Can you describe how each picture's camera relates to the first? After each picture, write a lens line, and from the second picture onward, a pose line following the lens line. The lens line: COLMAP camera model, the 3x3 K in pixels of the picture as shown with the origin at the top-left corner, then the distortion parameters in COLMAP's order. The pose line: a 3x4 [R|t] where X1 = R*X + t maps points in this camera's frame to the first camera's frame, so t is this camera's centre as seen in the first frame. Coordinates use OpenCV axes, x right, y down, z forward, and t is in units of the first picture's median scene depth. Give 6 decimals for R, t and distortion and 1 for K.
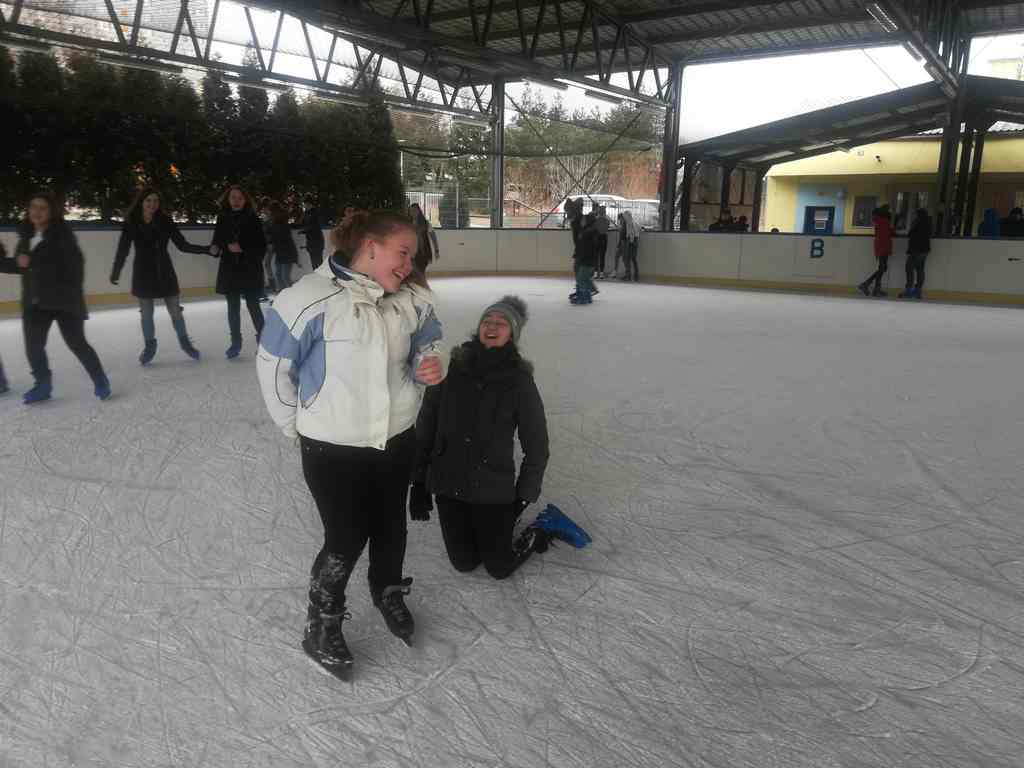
lens RADIAL K [[792.8, 0, 524.4], [0, 792.8, 388.5], [0, 0, 1]] dist [0.066680, -0.076259]
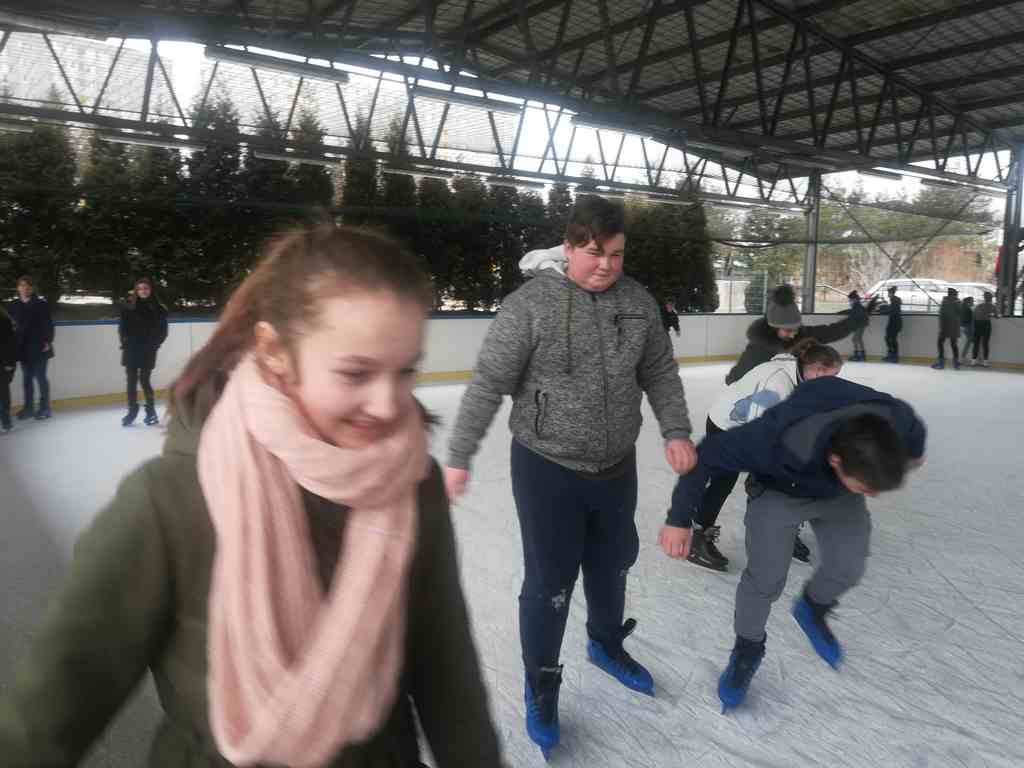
lens RADIAL K [[804.7, 0, 510.5], [0, 804.7, 389.6], [0, 0, 1]] dist [0.060629, -0.079325]
pose [[0.942622, 0.026646, -0.332797, -0.054948], [-0.061869, 0.993486, -0.095695, 0.018753], [0.328079, 0.110794, 0.938130, -0.090478]]
